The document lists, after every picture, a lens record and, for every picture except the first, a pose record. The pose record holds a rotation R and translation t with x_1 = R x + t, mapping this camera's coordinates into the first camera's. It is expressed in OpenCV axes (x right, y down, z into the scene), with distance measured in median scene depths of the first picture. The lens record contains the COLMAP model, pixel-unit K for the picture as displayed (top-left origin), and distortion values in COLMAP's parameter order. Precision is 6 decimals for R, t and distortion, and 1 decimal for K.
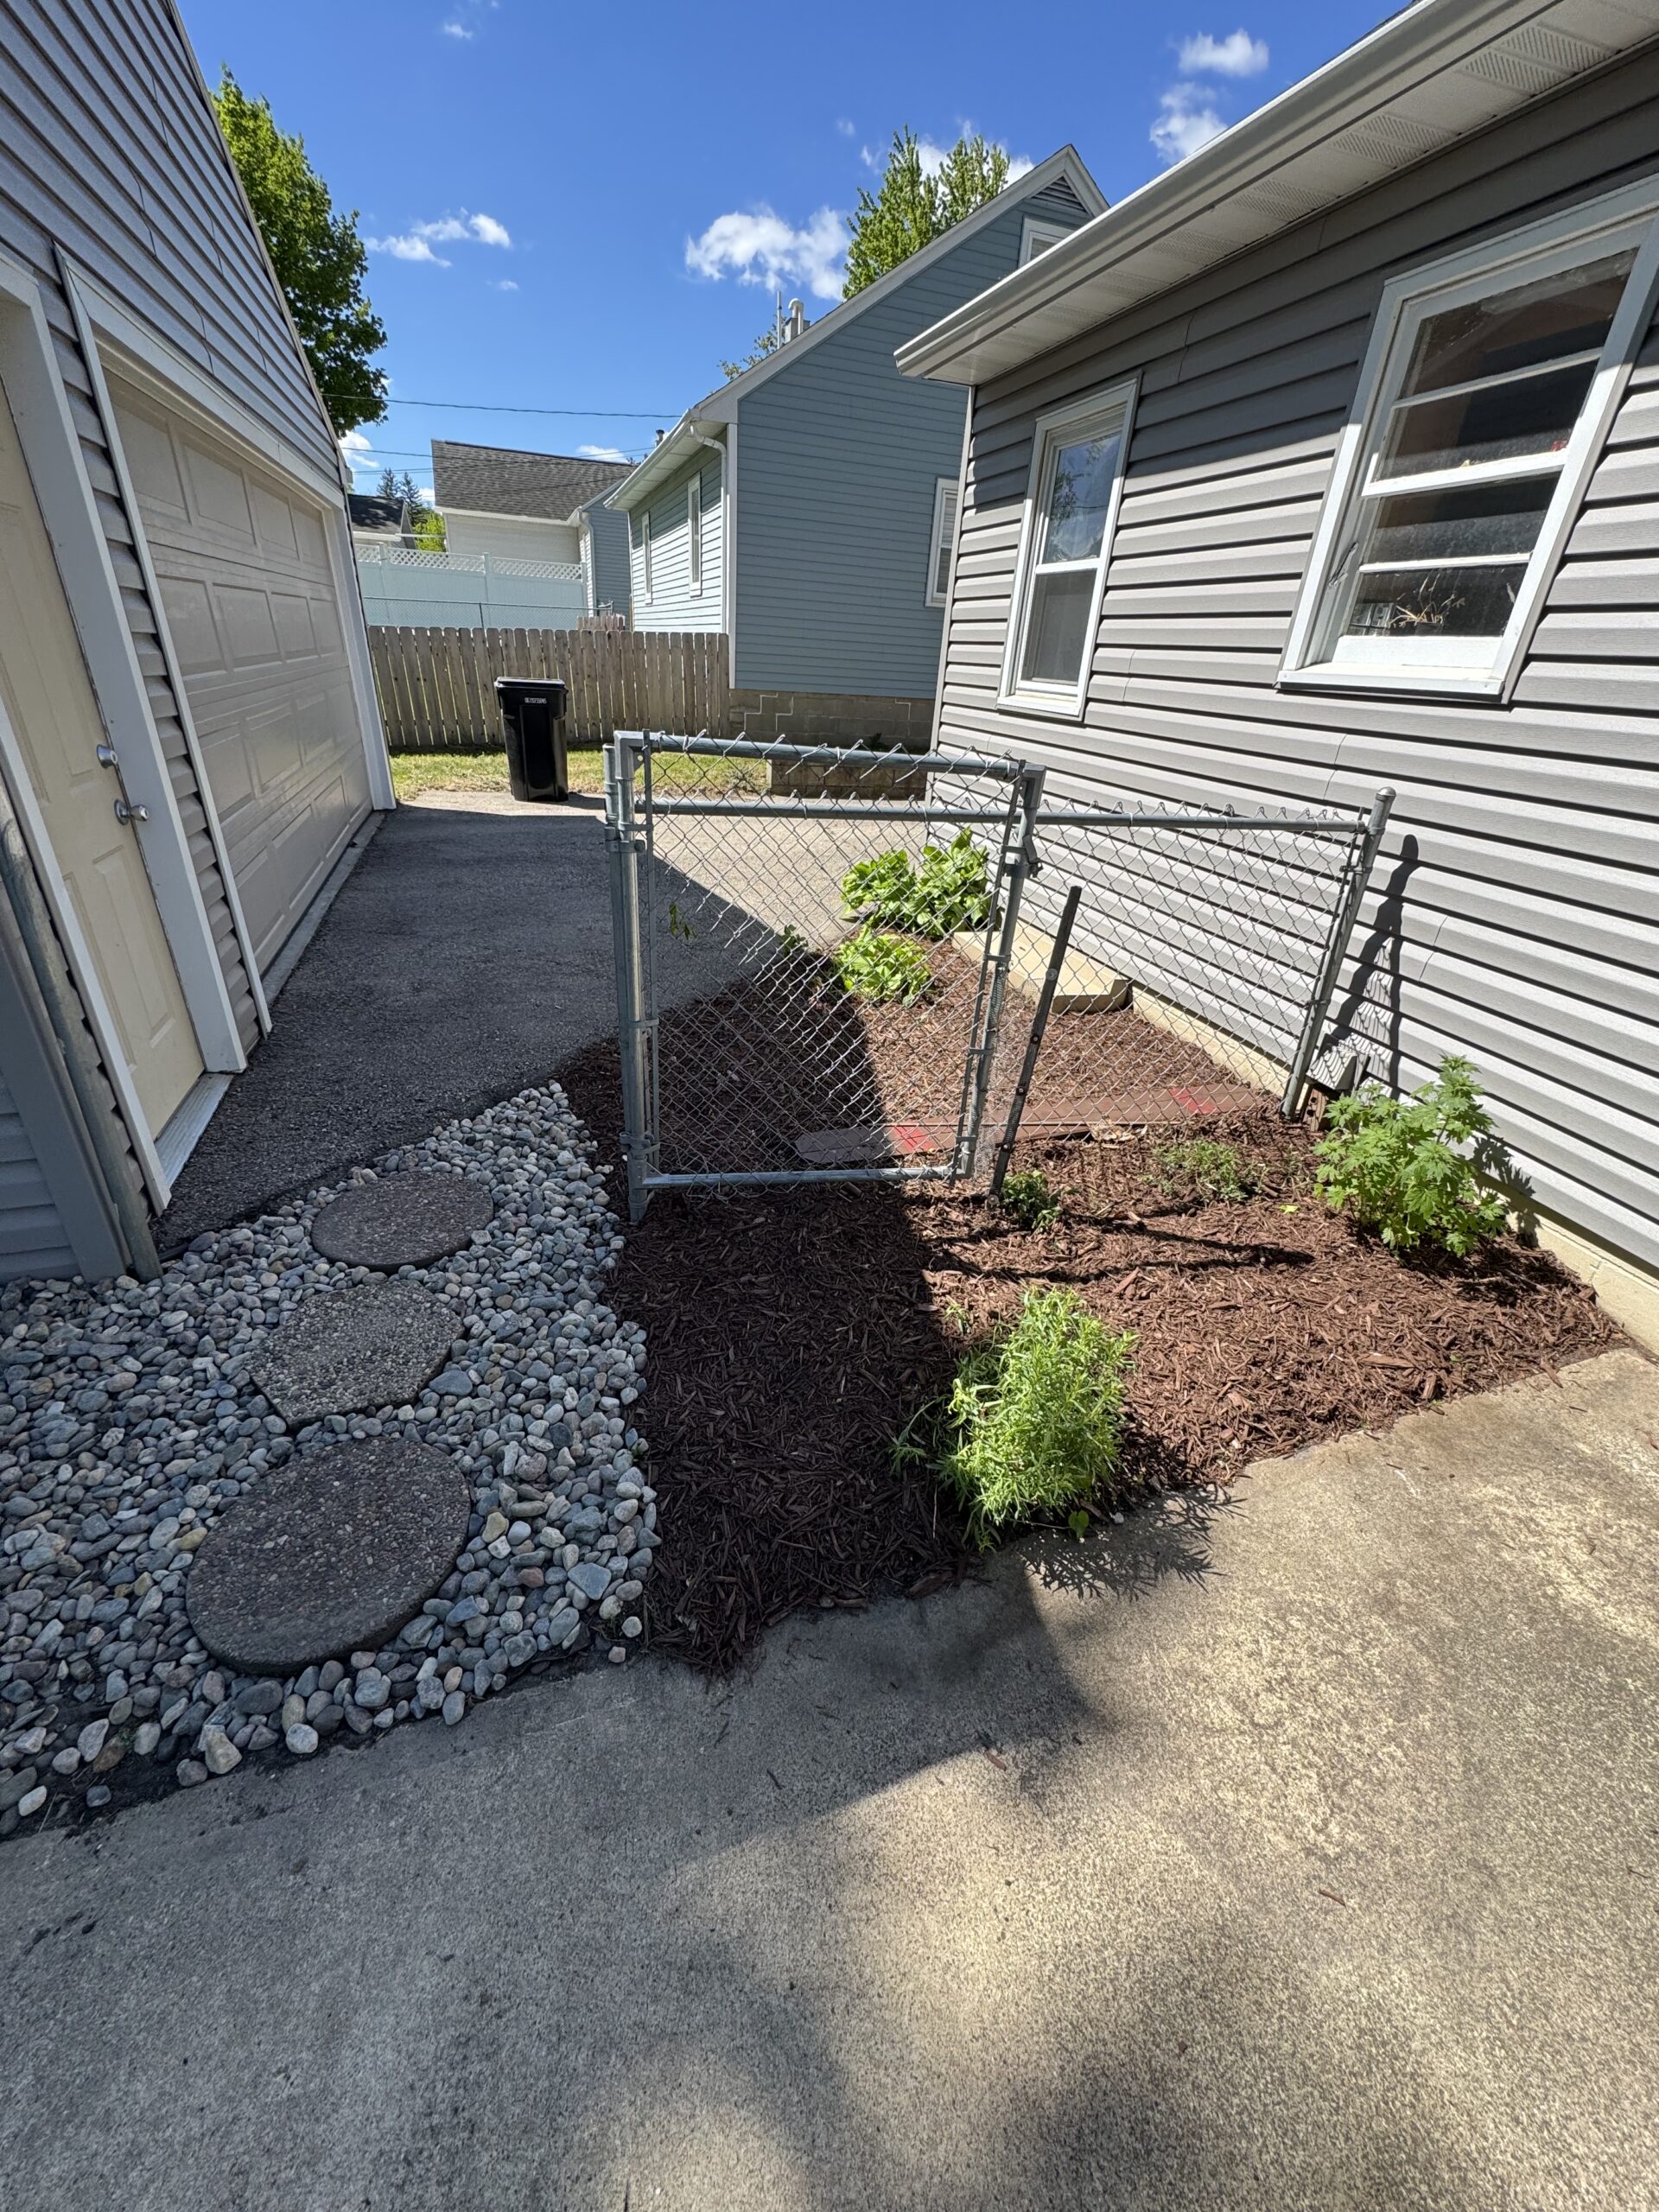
lens RADIAL K [[873.6, 0, 820.6], [0, 873.6, 1110.6], [0, 0, 1]] dist [-0.002094, -0.000078]
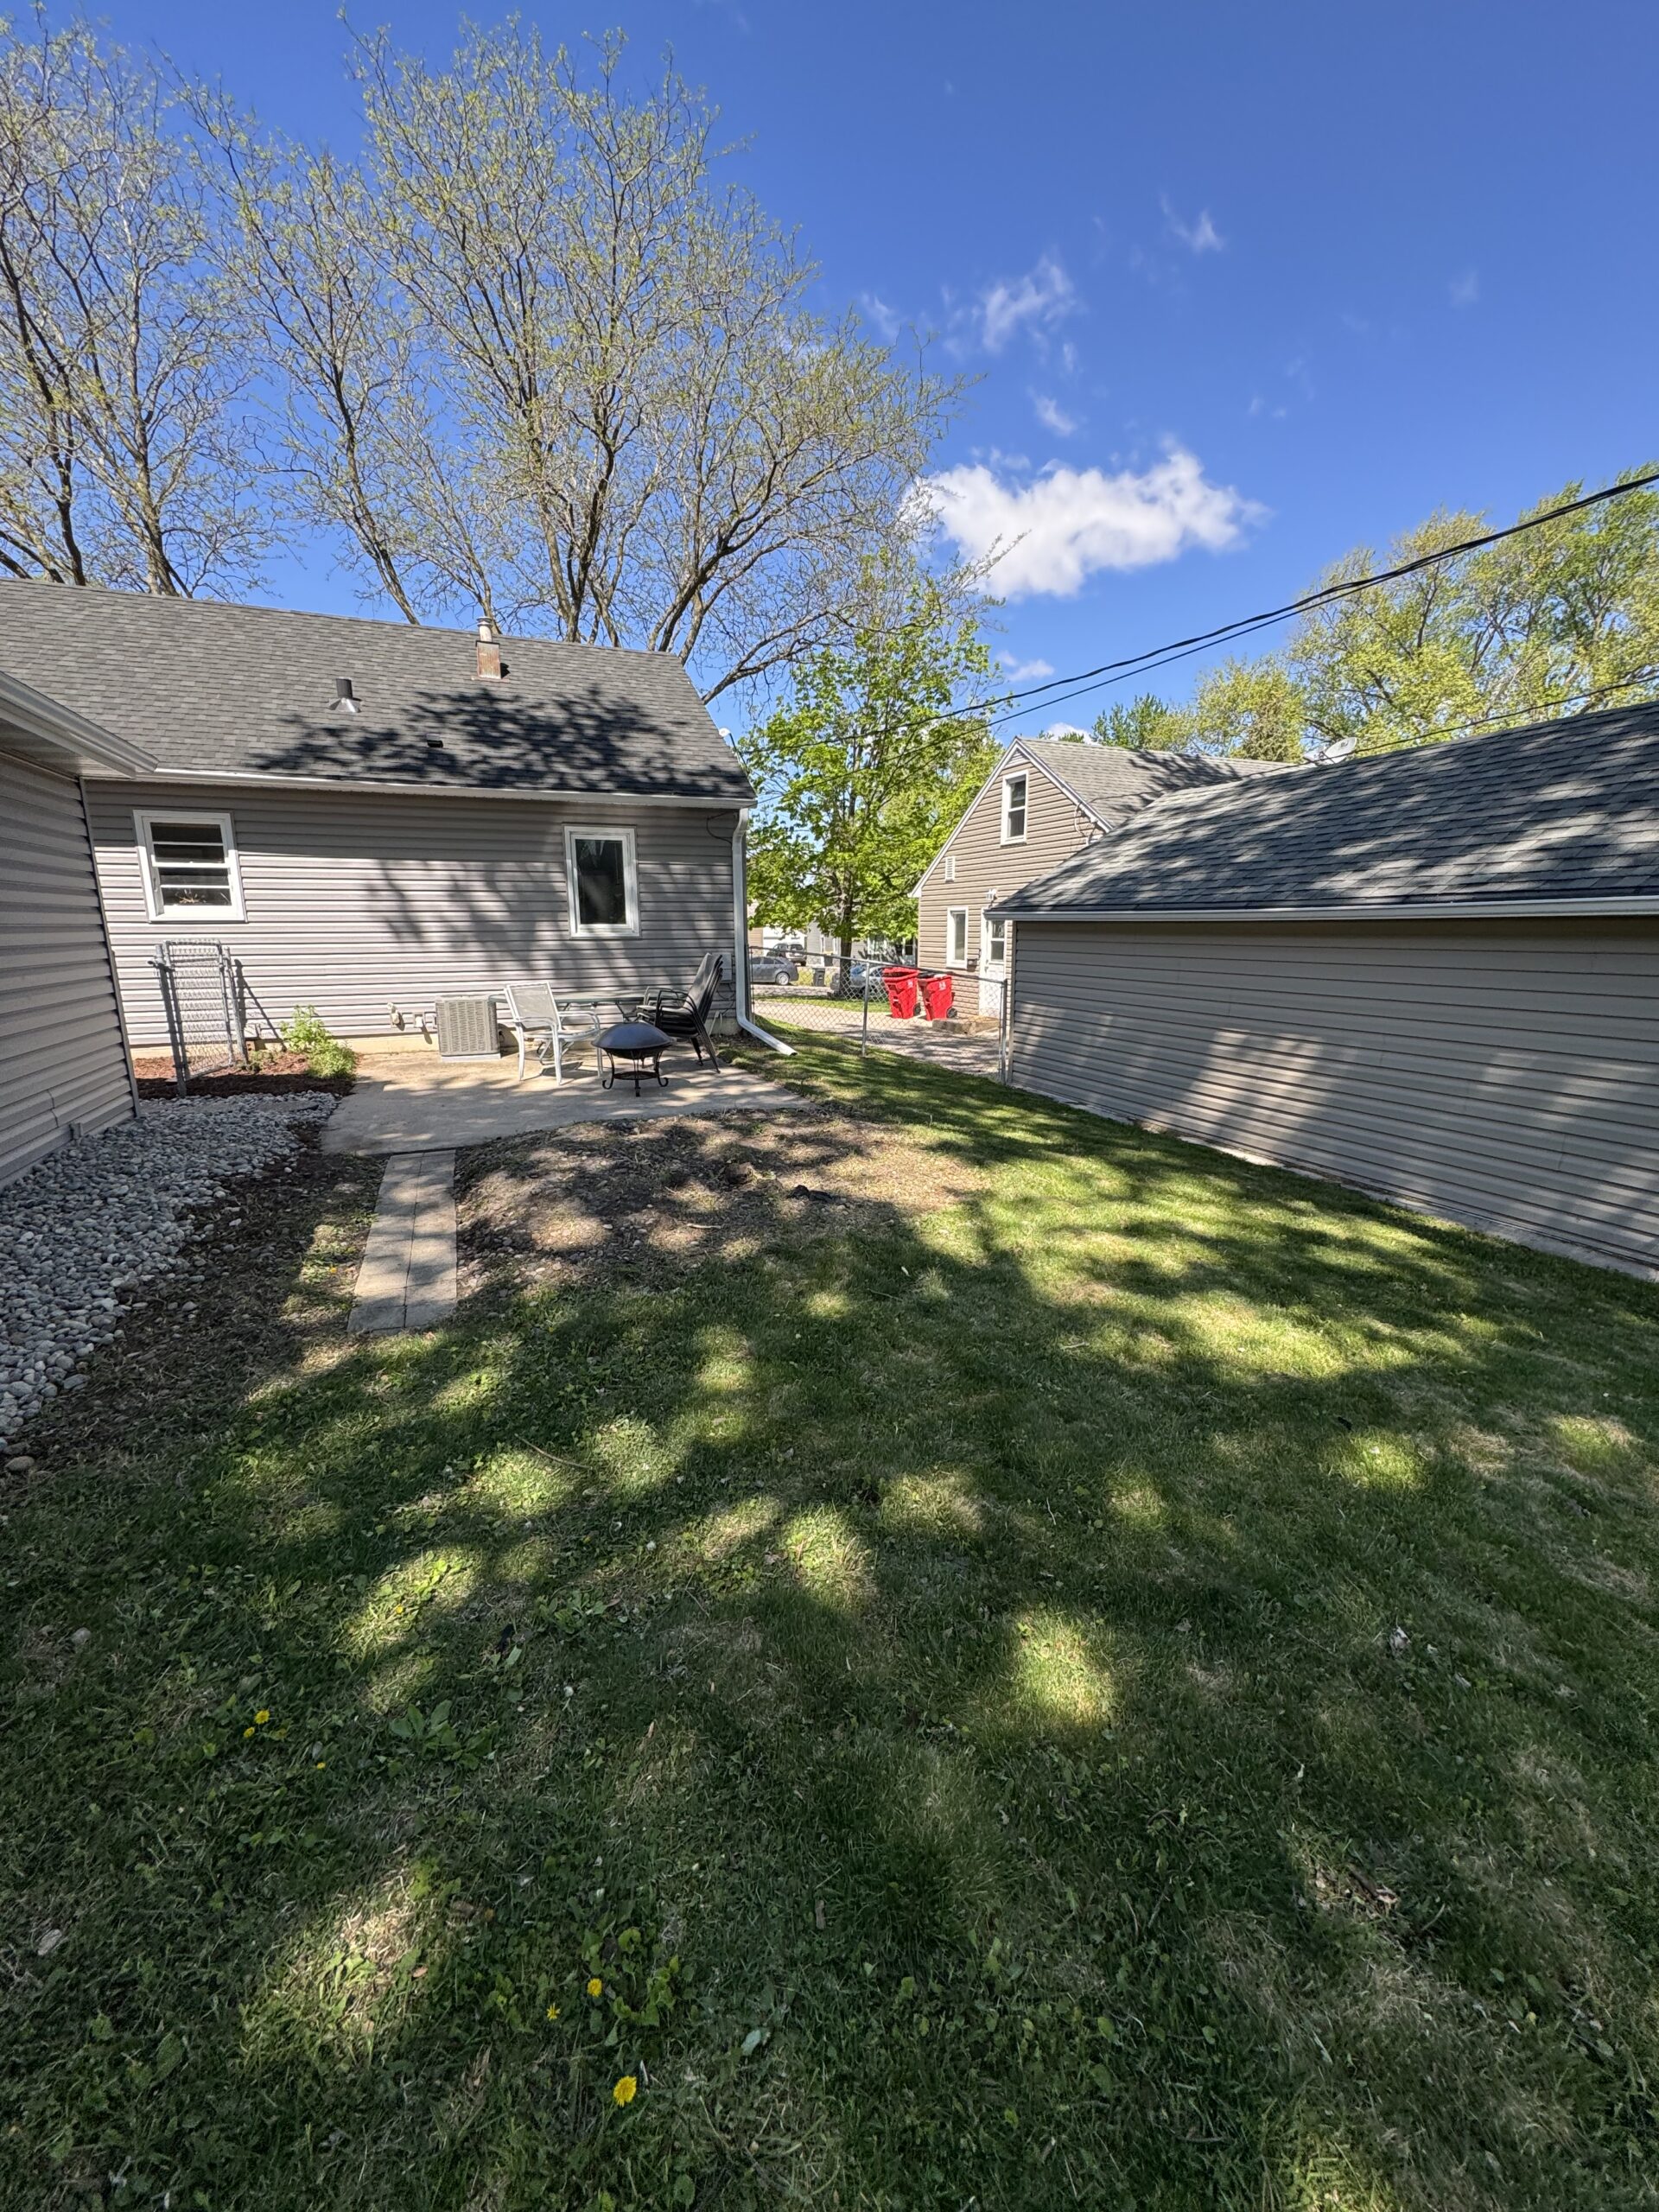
lens RADIAL K [[873.6, 0, 833.8], [0, 873.6, 1108.6], [0, 0, 1]] dist [-0.002094, -0.000078]
pose [[-0.080202, -0.261138, 0.961964, -2.592117], [0.456866, 0.848103, 0.268319, 0.293662], [-0.885913, 0.461008, 0.051286, -0.858549]]
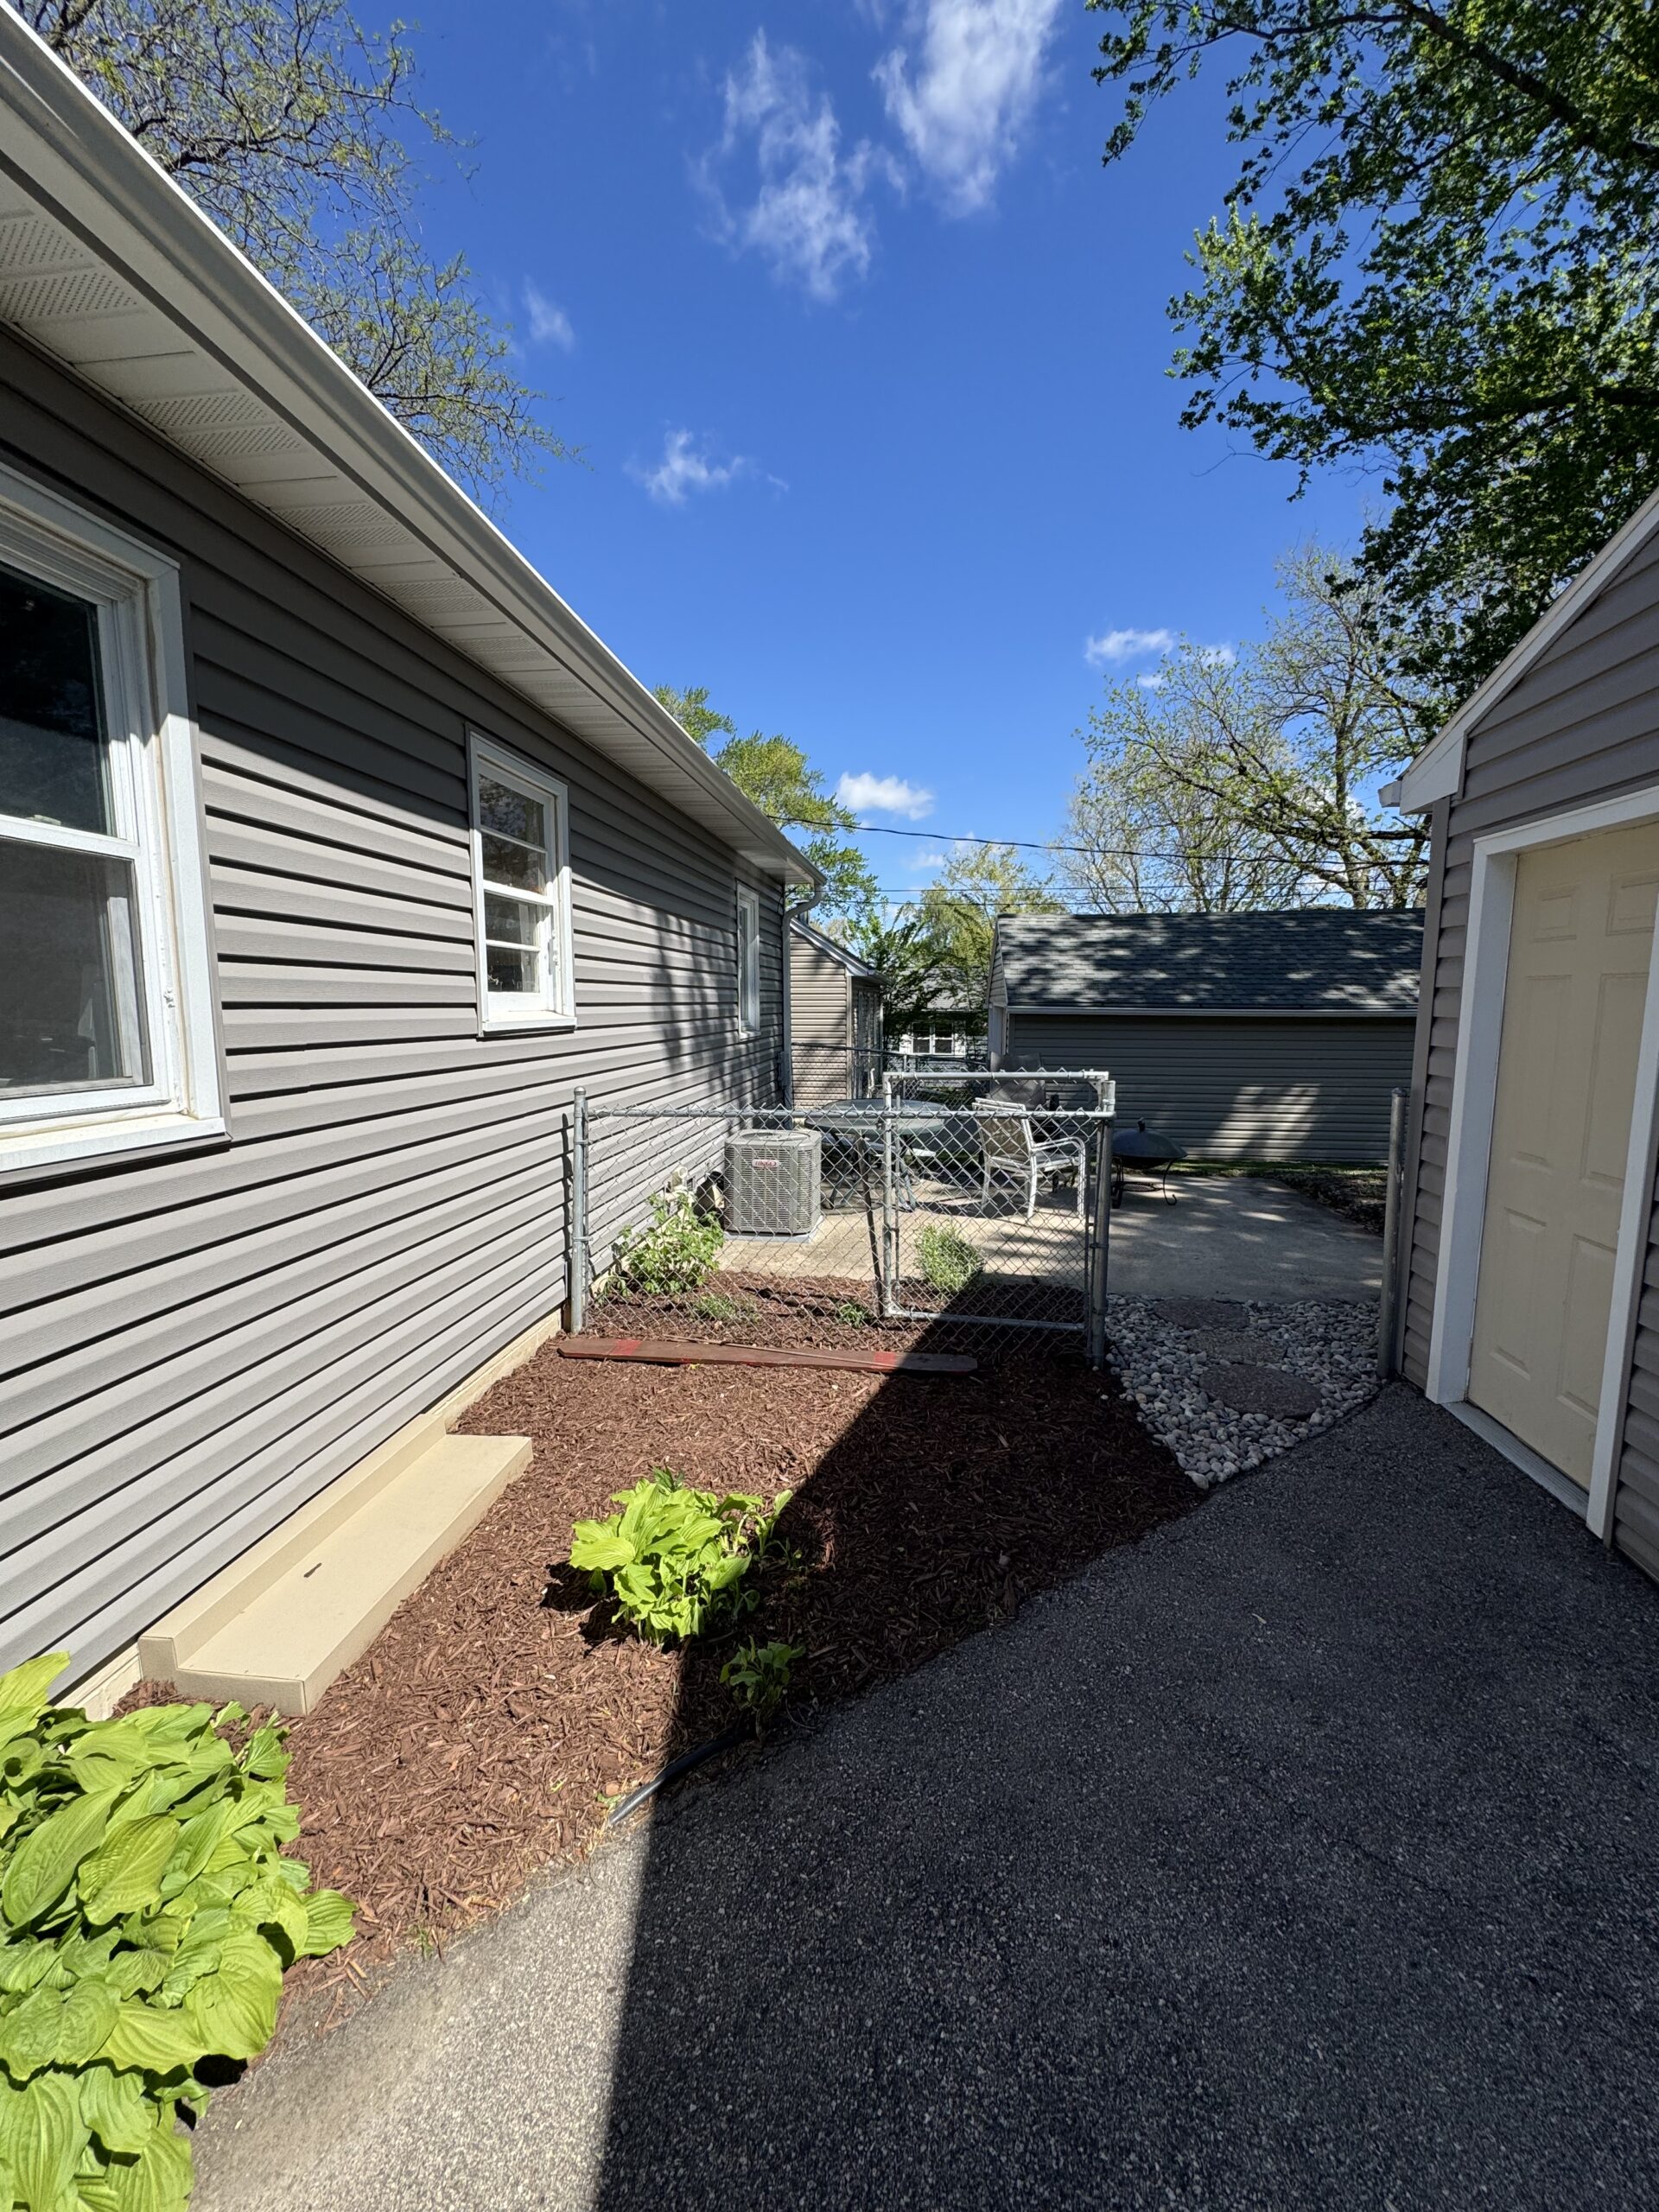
lens RADIAL K [[873.6, 0, 825.0], [0, 873.6, 1109.8], [0, 0, 1]] dist [-0.002094, -0.000078]
pose [[-0.898131, -0.108948, 0.426017, -0.307166], [0.155405, 0.827658, 0.539288, -0.920382], [-0.411351, 0.550557, -0.726414, 1.650897]]
